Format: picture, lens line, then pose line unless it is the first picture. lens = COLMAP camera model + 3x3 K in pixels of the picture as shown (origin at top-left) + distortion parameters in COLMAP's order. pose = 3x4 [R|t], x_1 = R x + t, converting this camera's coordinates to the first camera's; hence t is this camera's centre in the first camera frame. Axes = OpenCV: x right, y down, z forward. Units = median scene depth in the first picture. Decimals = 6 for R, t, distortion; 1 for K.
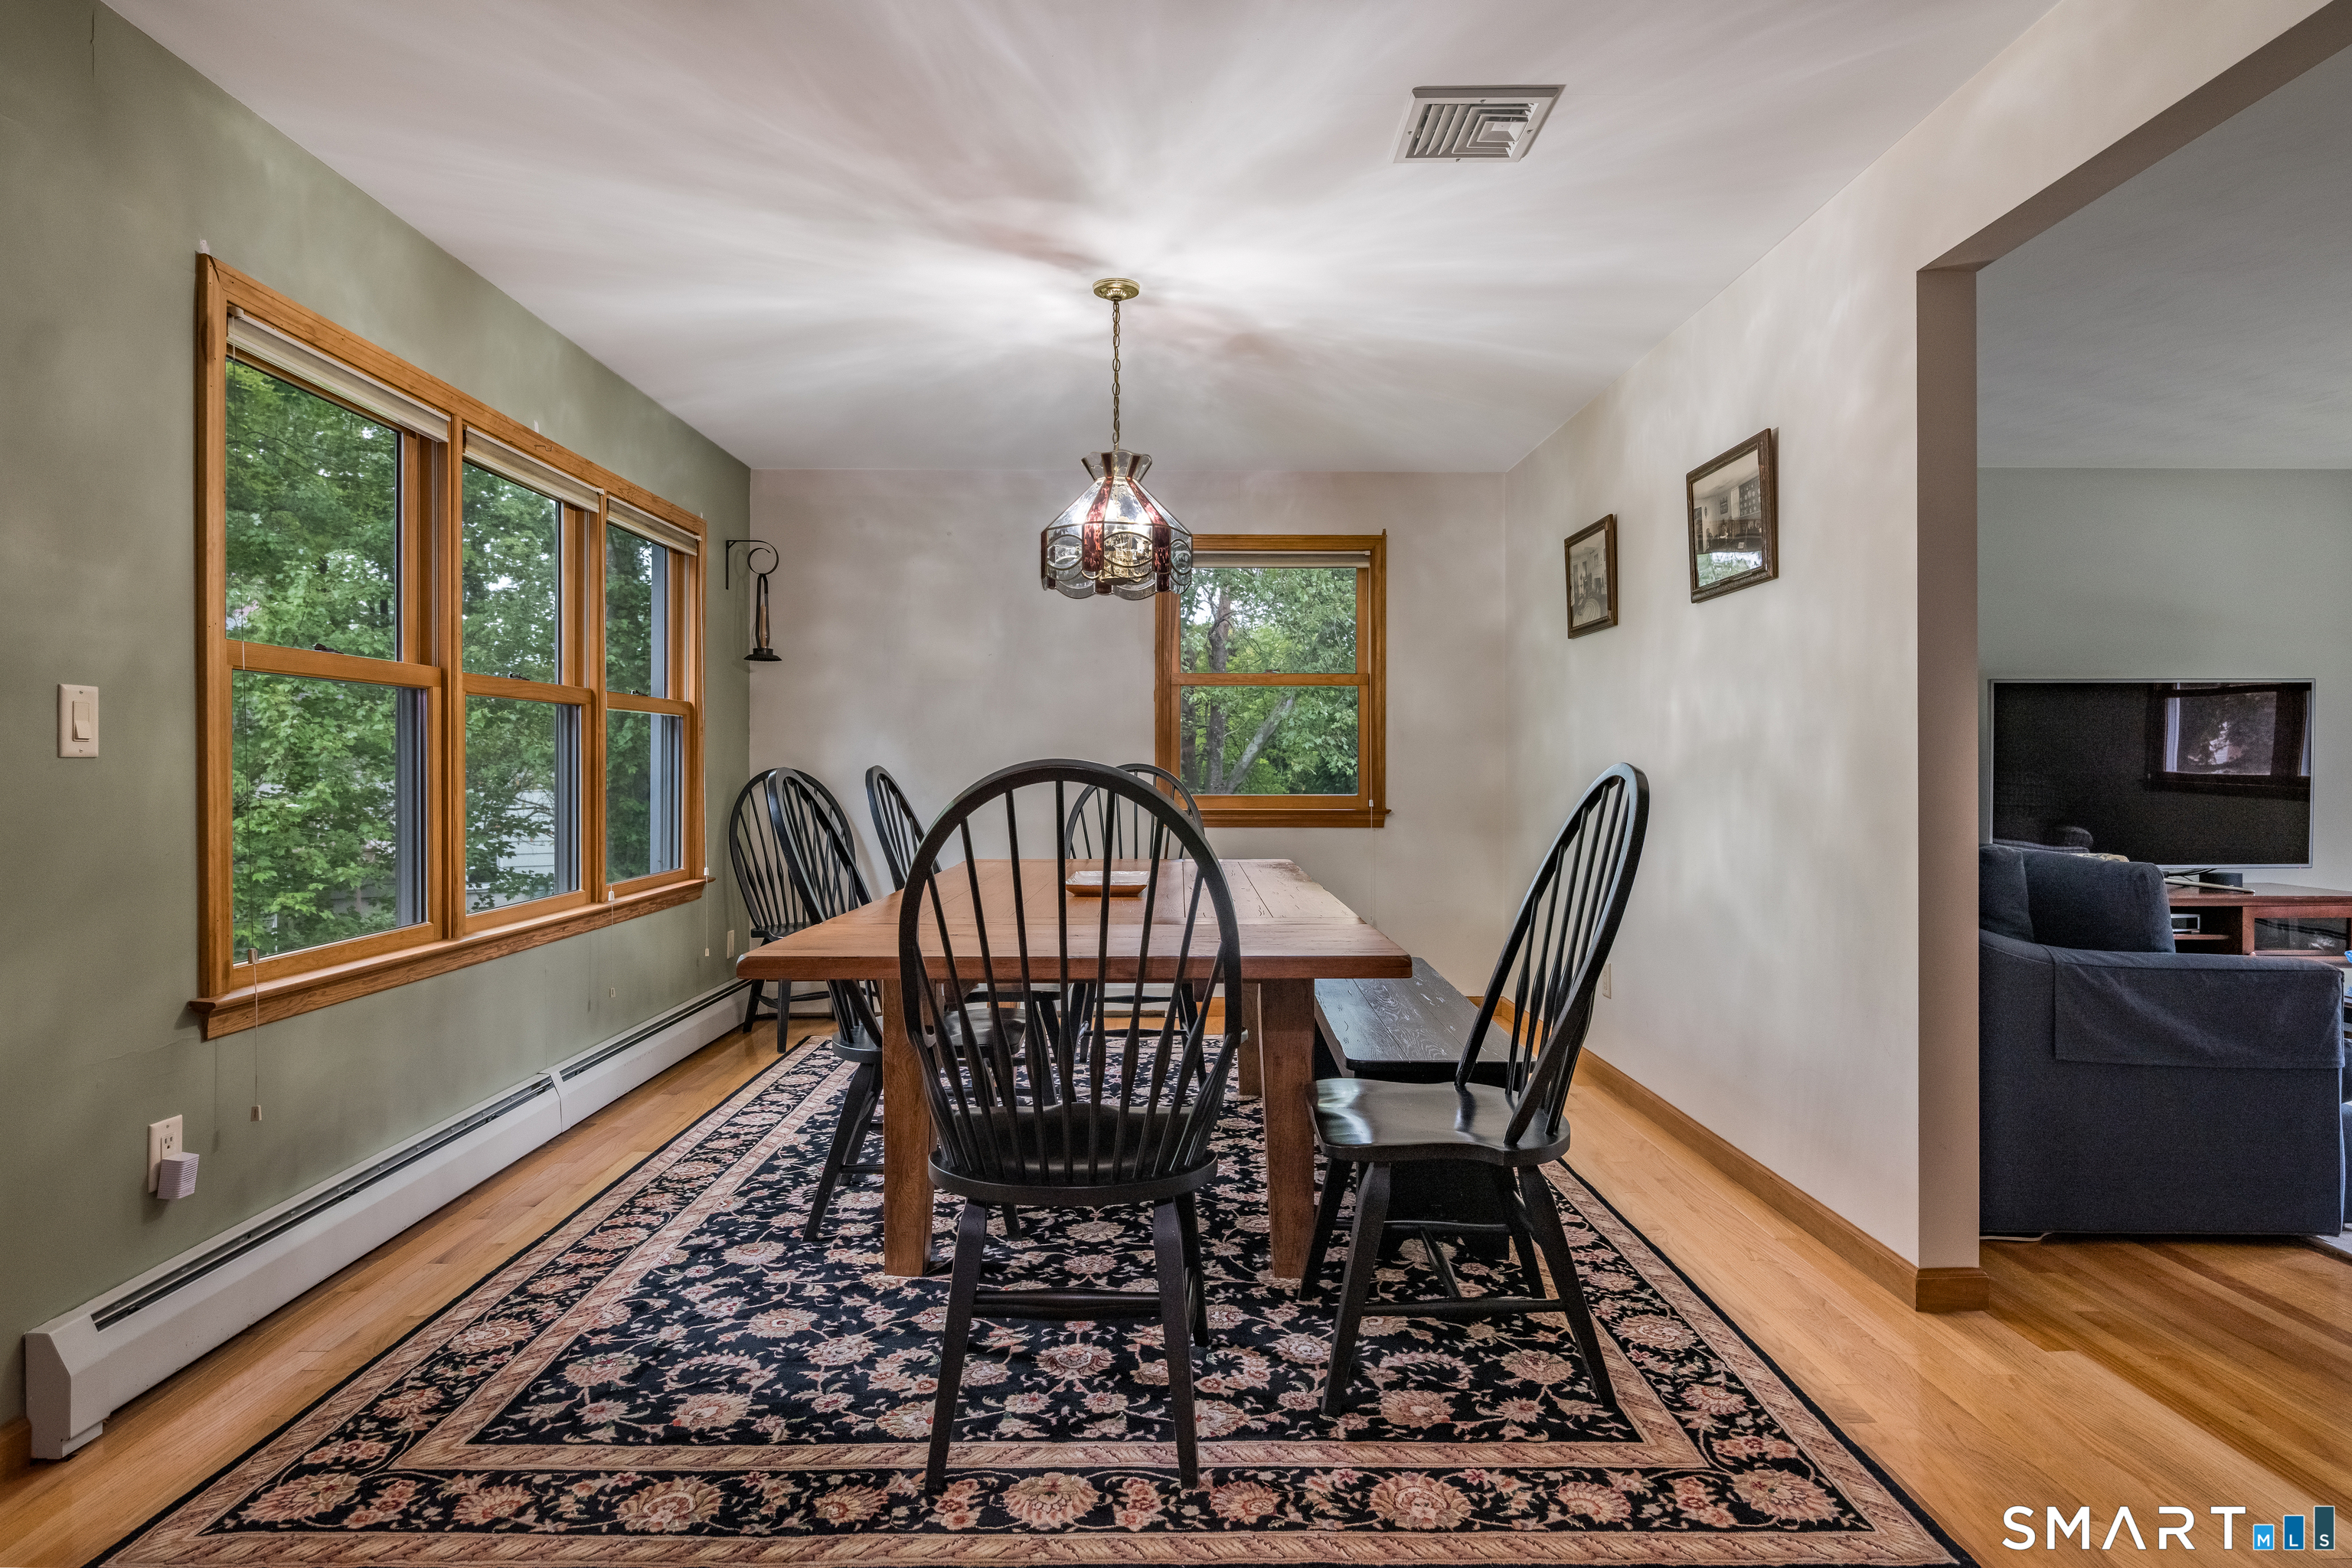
lens RADIAL K [[1275.9, 0, 1169.2], [0, 1275.9, 771.2], [0, 0, 1]] dist [-0.001768, -0.001636]
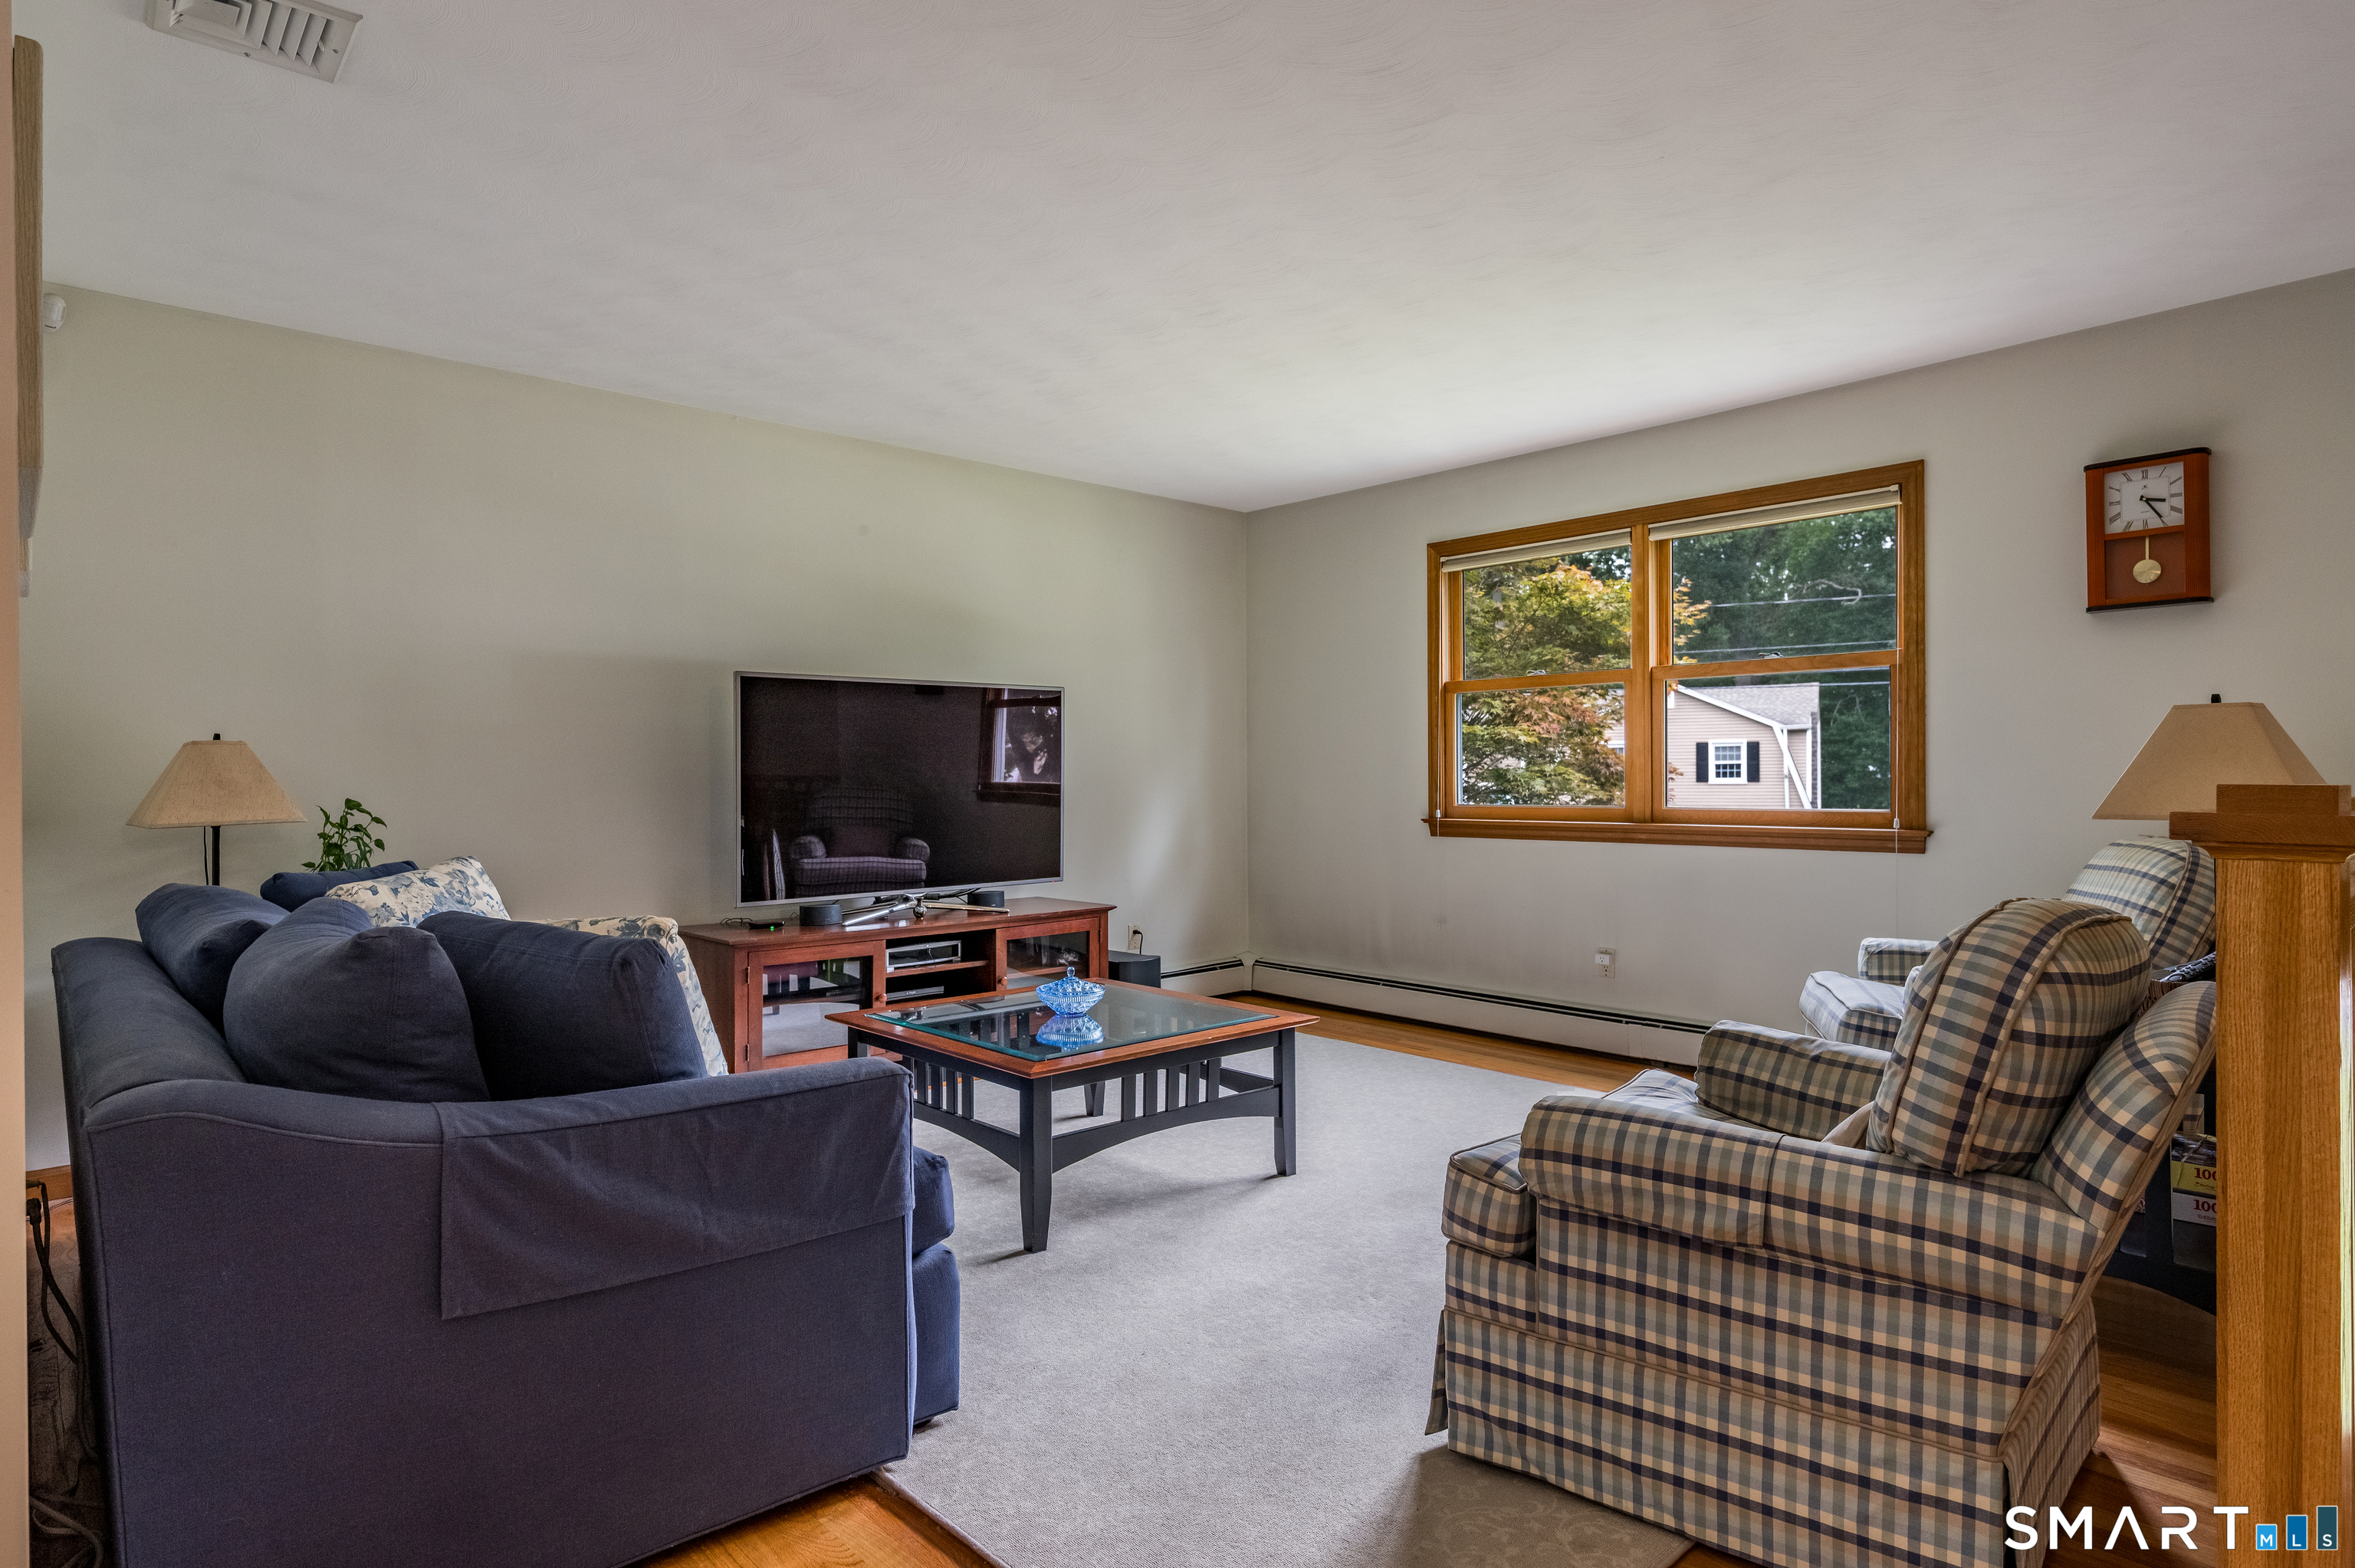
lens RADIAL K [[1277.4, 0, 1170.4], [0, 1277.4, 774.7], [0, 0, 1]] dist [-0.001768, -0.001636]
pose [[0.753843, -0.002877, 0.657049, 0.593307], [0.006093, 0.999978, -0.002612, -0.004871], [-0.657027, 0.005973, 0.753844, 0.392330]]
